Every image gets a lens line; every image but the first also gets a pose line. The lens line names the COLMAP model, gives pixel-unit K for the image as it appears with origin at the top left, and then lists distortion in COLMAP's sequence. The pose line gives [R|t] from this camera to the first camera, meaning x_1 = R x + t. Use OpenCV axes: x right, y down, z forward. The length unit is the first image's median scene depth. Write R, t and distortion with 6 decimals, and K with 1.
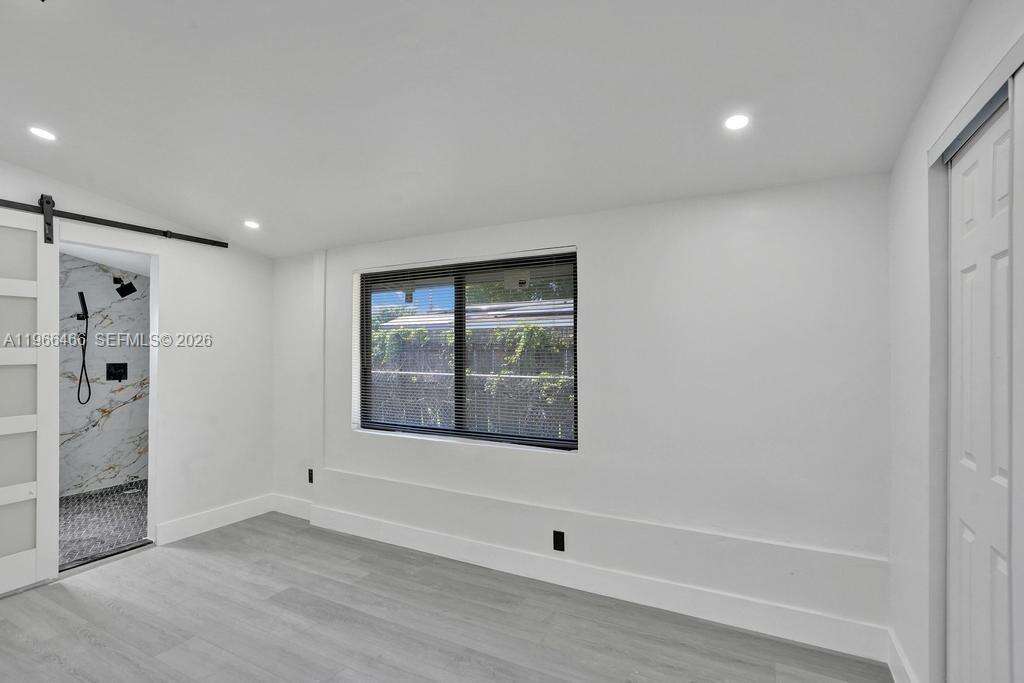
lens RADIAL K [[480.3, 0, 512.9], [0, 480.3, 340.3], [0, 0, 1]] dist [-0.055354, 0.031679]
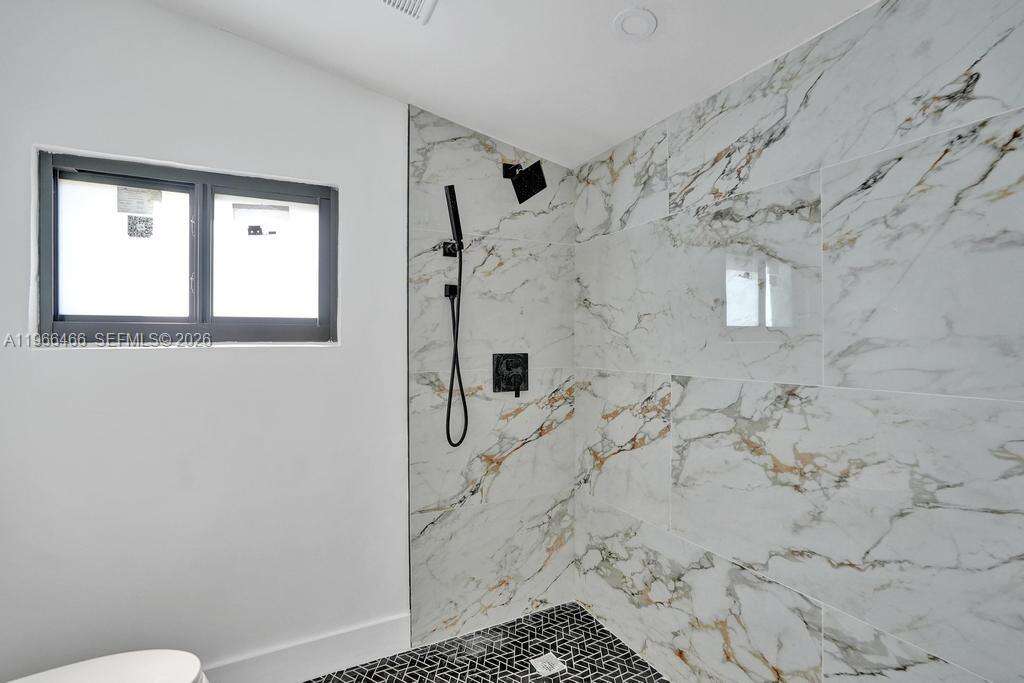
lens RADIAL K [[480.3, 0, 512.9], [0, 480.3, 340.3], [0, 0, 1]] dist [-0.055354, 0.031679]
pose [[0.815441, 0.006480, -0.578803, -0.593104], [0.007190, 0.999747, 0.021322, 0.026631], [0.578795, -0.021548, 0.815188, 0.644887]]
